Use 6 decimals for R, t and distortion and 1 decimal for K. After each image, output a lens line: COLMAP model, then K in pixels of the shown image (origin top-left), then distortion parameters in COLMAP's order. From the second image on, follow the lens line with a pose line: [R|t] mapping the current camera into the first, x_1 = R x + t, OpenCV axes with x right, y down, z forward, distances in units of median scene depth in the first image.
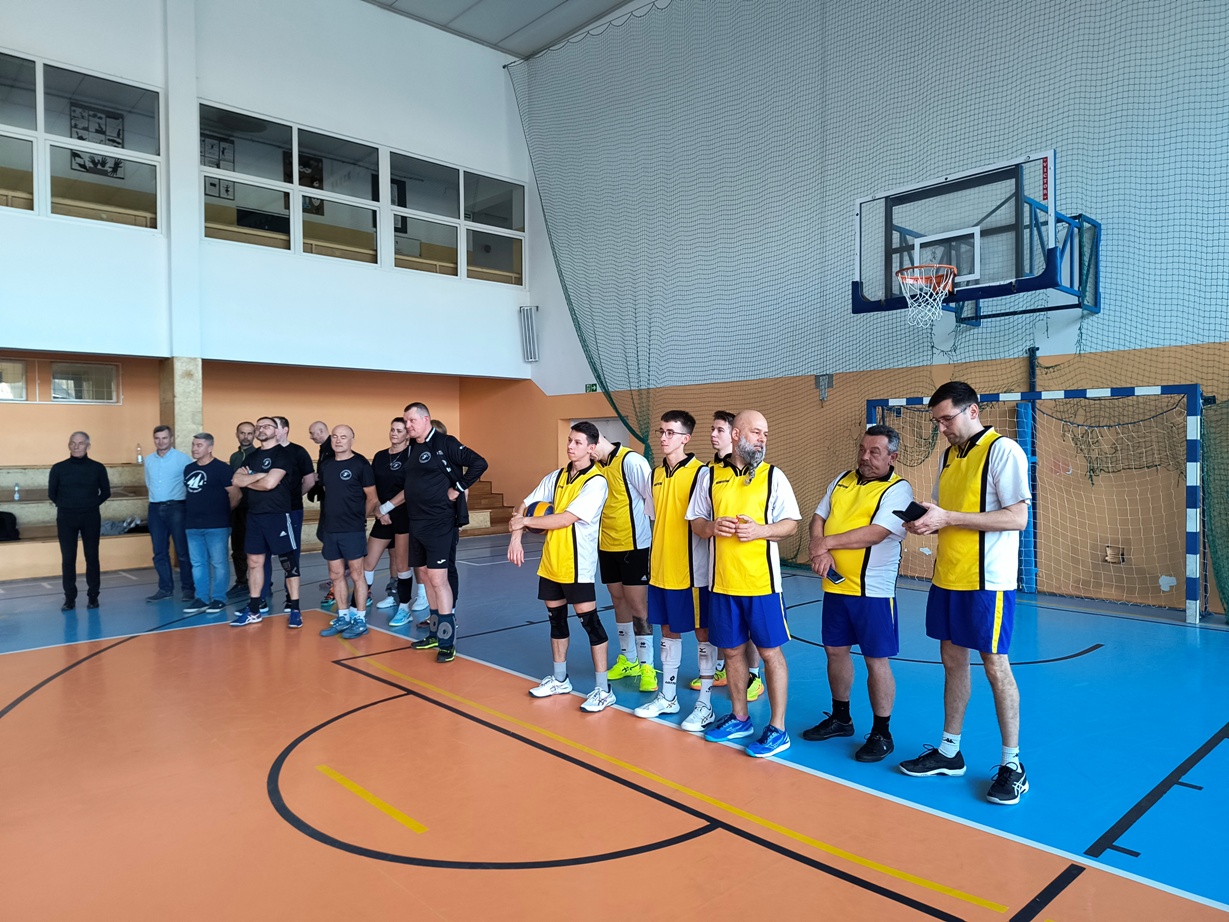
lens RADIAL K [[830.2, 0, 599.3], [0, 830.2, 470.5], [0, 0, 1]] dist [0.036385, -0.046090]
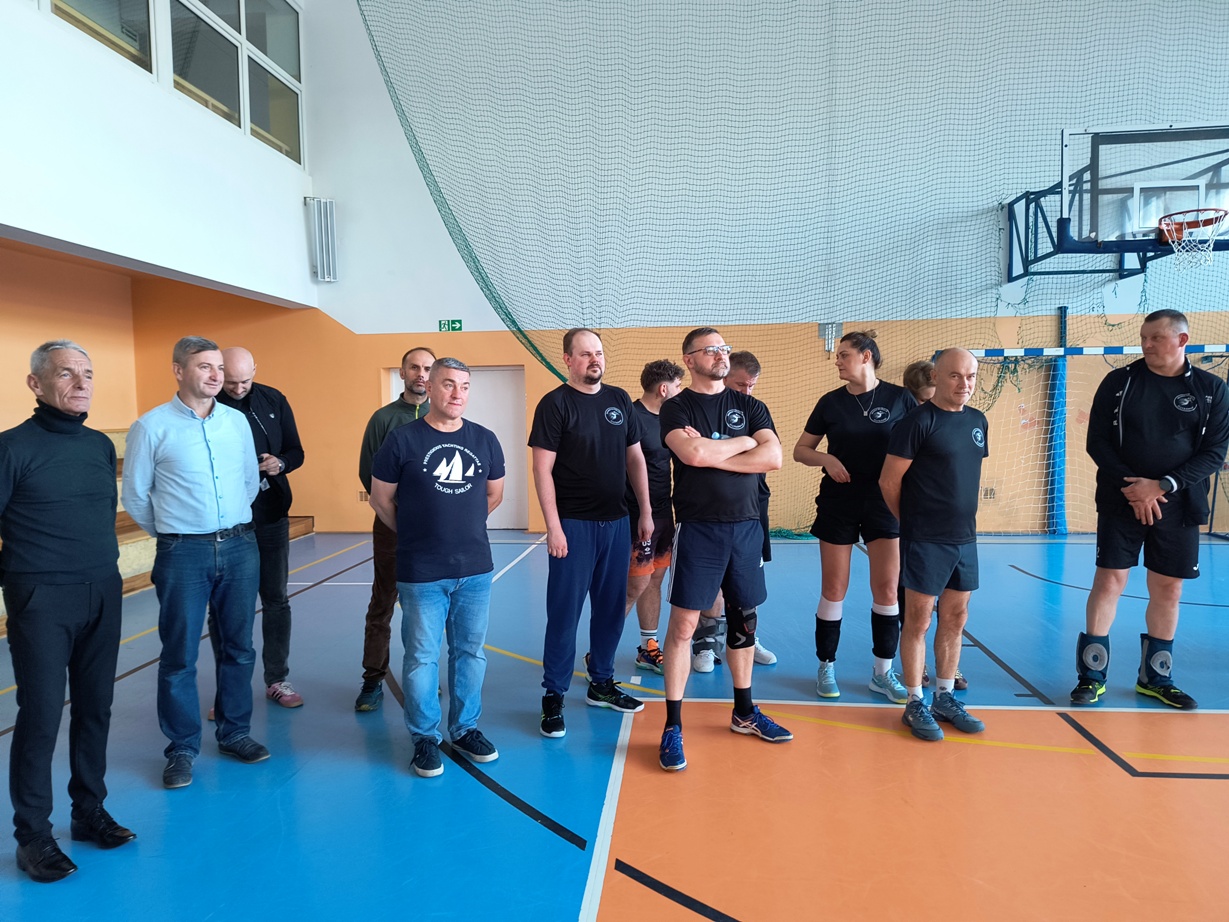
lens RADIAL K [[830.2, 0, 623.0], [0, 830.2, 438.8], [0, 0, 1]] dist [0.036385, -0.046090]
pose [[0.737583, -0.033502, 0.674425, -0.614230], [0.032831, 0.999366, 0.013739, -0.011171], [-0.674458, 0.012008, 0.738215, 0.588826]]
